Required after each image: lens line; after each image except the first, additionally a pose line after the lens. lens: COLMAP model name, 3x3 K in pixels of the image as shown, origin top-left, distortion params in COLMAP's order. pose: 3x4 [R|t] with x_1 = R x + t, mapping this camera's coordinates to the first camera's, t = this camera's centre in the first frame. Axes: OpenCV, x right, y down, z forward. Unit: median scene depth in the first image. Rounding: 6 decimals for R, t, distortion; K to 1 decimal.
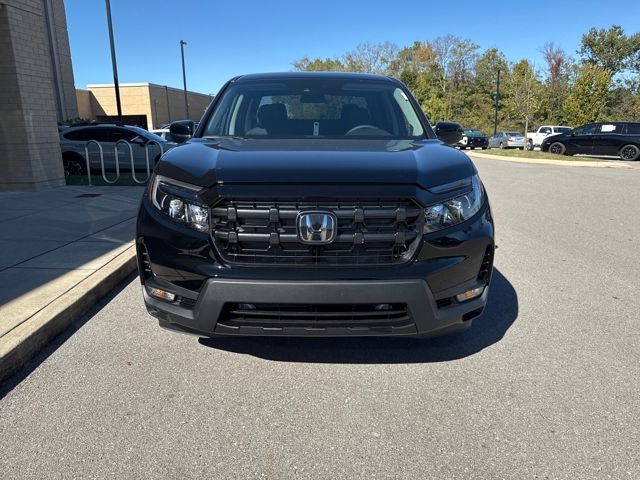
lens RADIAL K [[458.3, 0, 320.1], [0, 458.3, 240.5], [0, 0, 1]] dist [-0.000220, -0.000907]
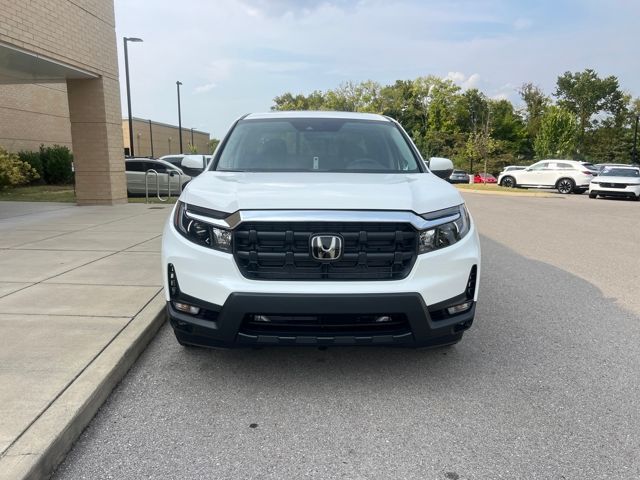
lens RADIAL K [[489.3, 0, 320.9], [0, 489.3, 239.2], [0, 0, 1]] dist [-0.010264, -0.004860]
pose [[0.998843, 0.002167, 0.048044, -0.069068], [0.002088, 0.996090, -0.088324, 0.051105], [-0.048048, 0.088323, 0.994932, -0.200817]]
